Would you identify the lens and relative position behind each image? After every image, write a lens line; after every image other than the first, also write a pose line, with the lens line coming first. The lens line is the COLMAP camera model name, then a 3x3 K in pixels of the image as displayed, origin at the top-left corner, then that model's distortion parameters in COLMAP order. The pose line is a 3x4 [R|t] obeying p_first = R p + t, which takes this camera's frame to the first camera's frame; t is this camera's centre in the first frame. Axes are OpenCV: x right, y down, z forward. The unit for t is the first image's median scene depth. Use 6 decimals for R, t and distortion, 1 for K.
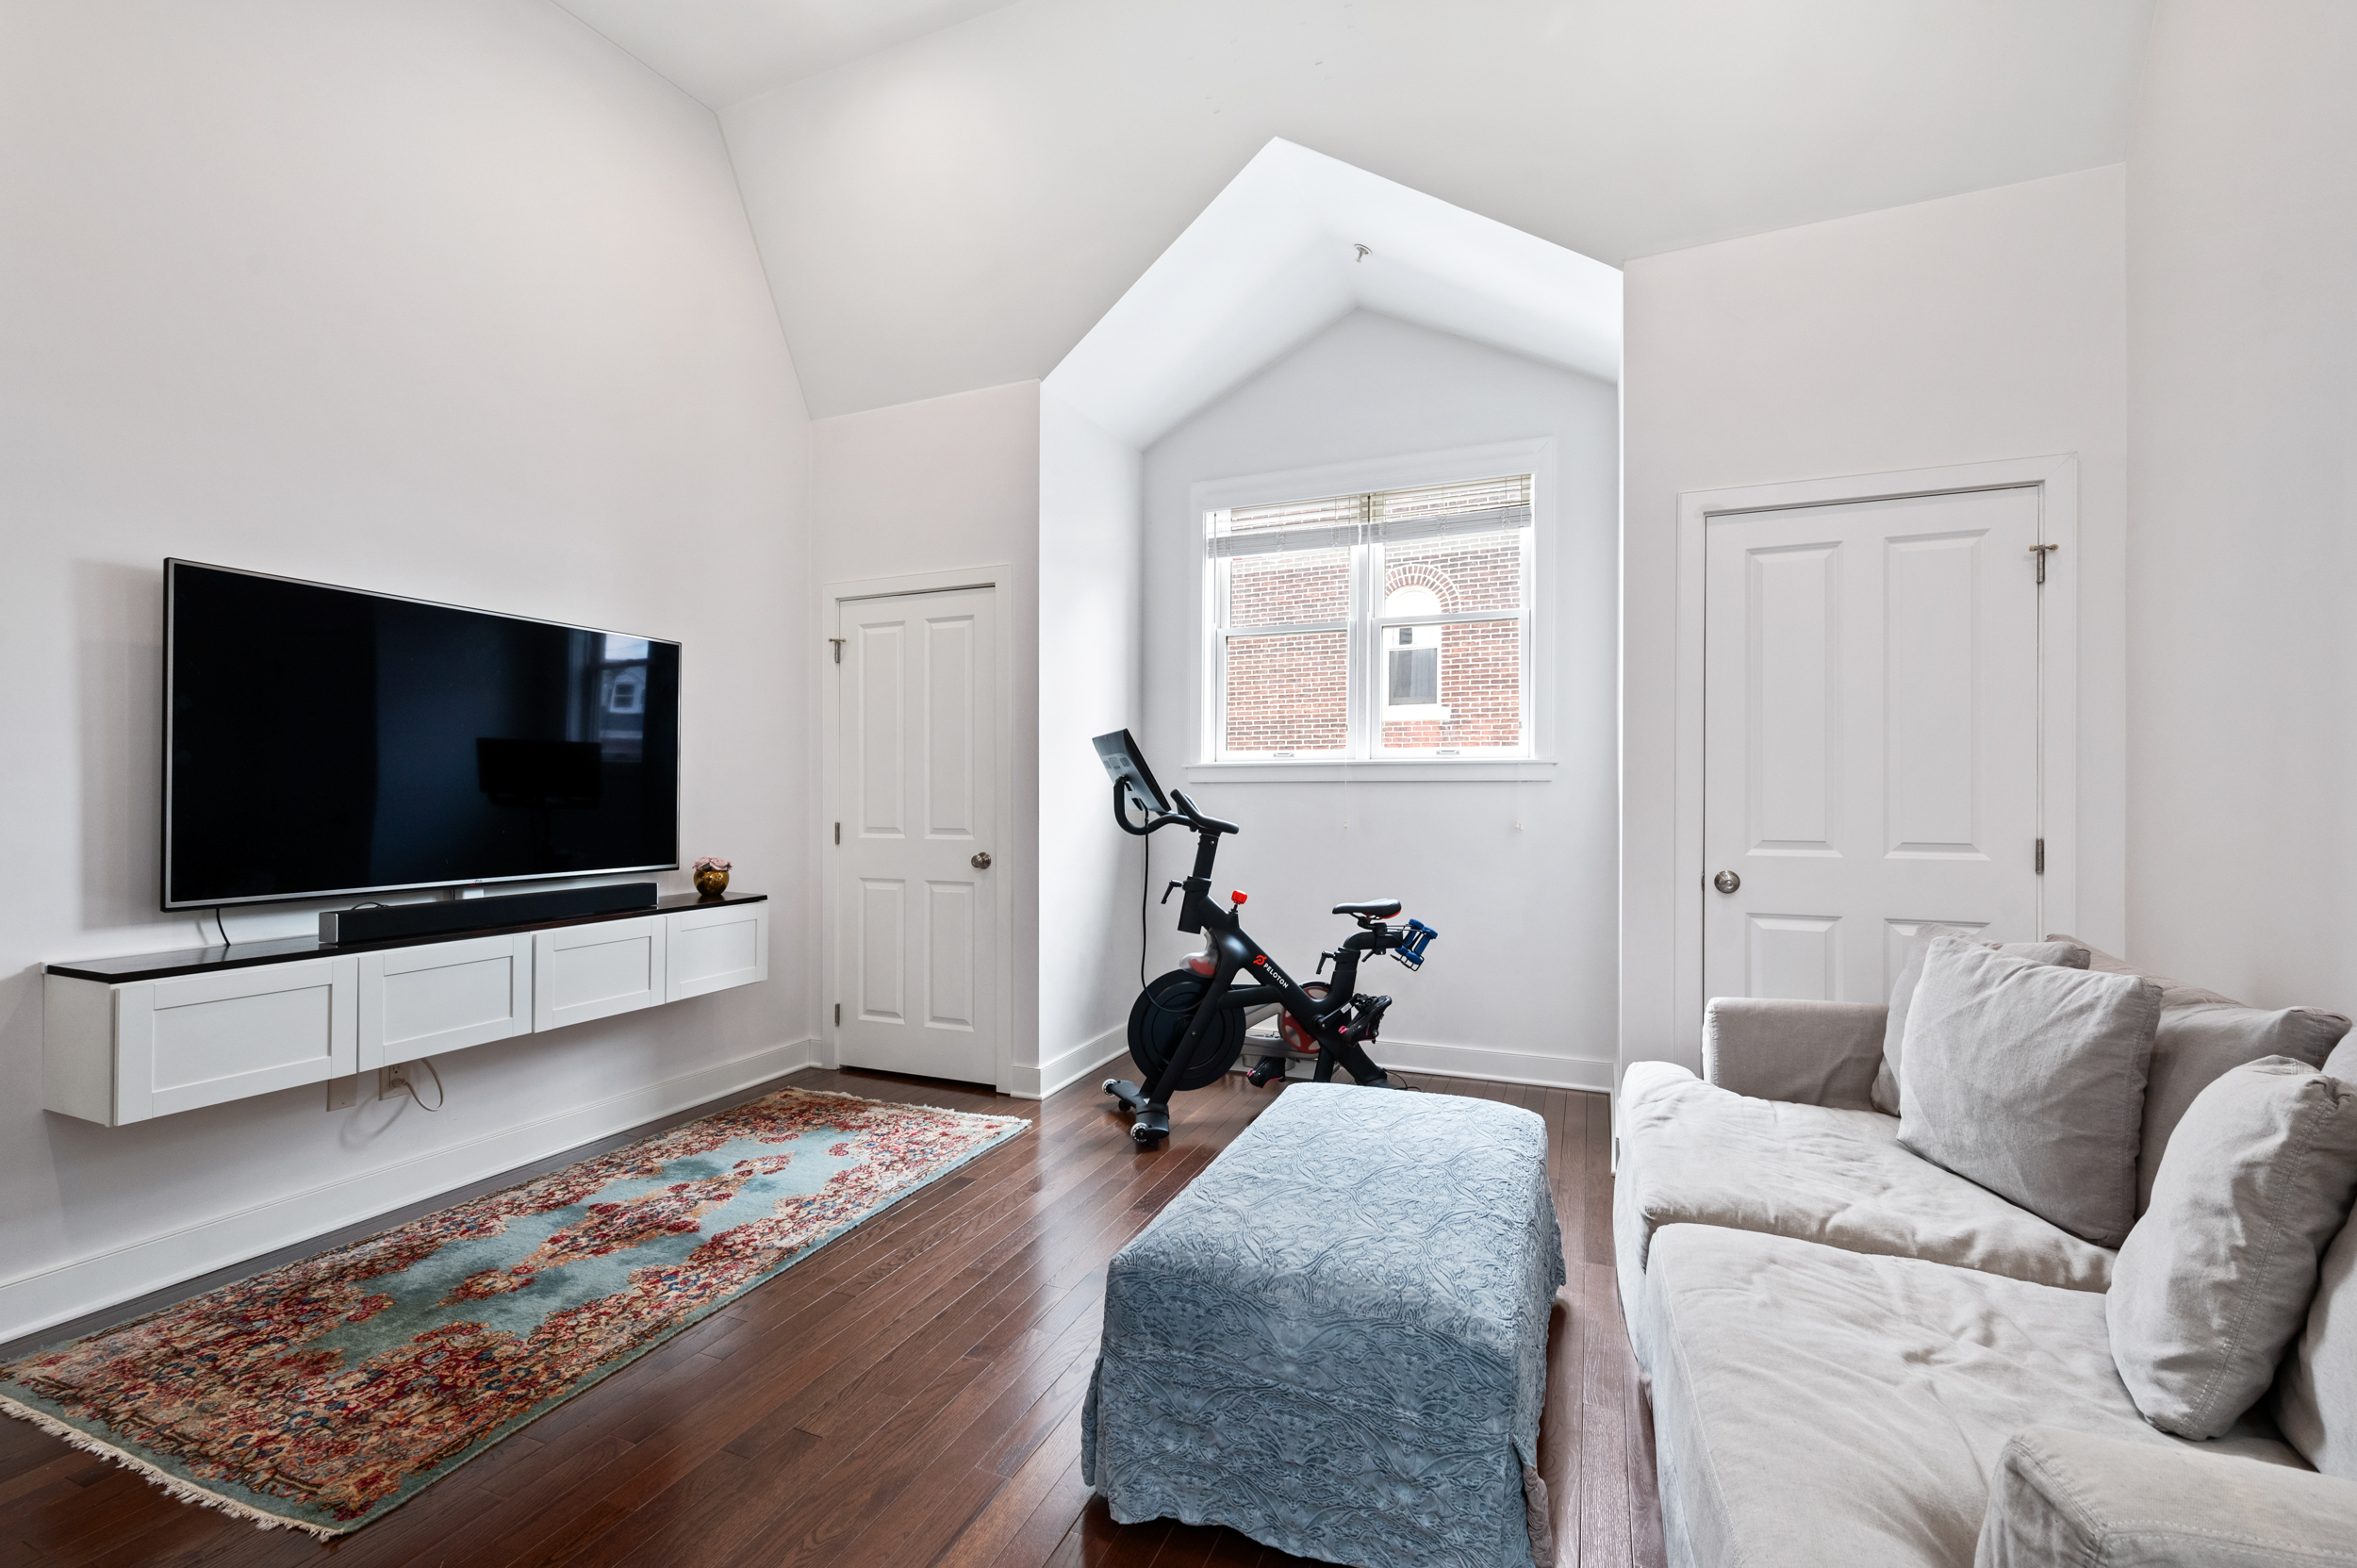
lens RADIAL K [[982.8, 0, 1187.7], [0, 982.8, 775.3], [0, 0, 1]] dist [-0.001574, 0.000216]
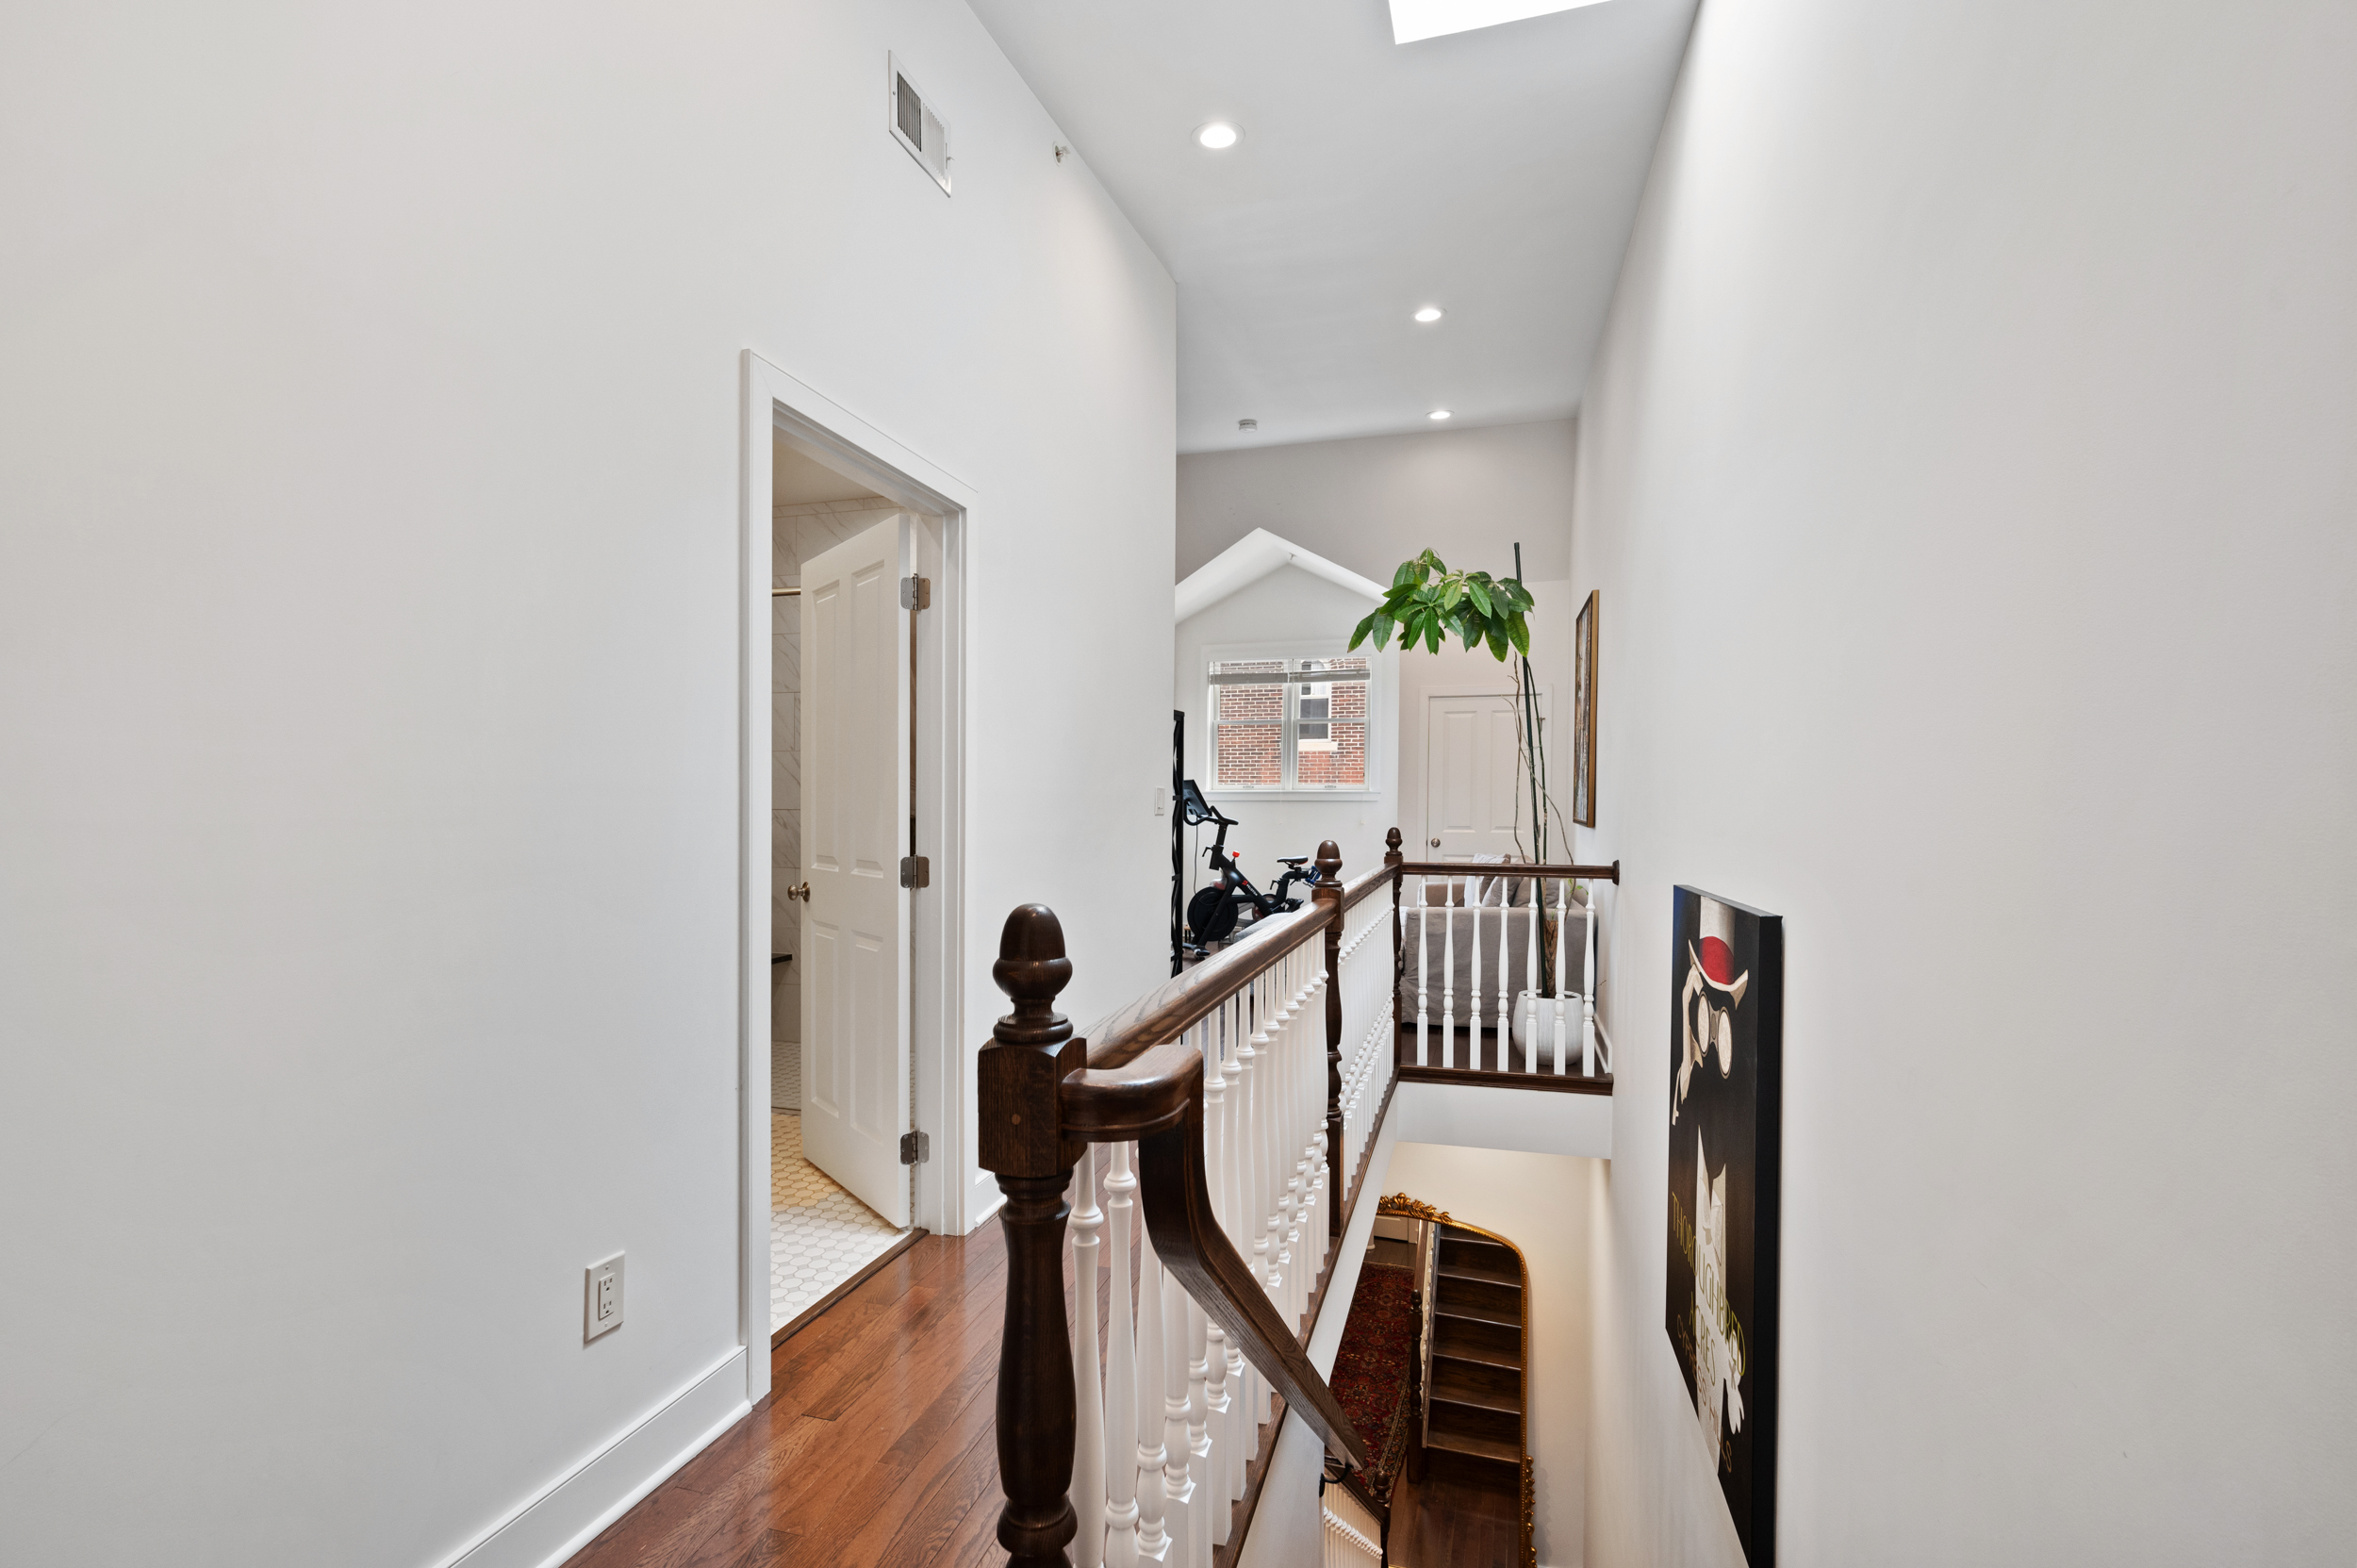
lens RADIAL K [[982.8, 0, 1175.0], [0, 982.8, 801.3], [0, 0, 1]] dist [-0.001574, 0.000216]
pose [[0.995721, 0.004511, 0.092304, -0.285758], [-0.005760, 0.999895, 0.013269, -0.023192], [-0.092234, -0.013744, 0.995642, -1.173045]]
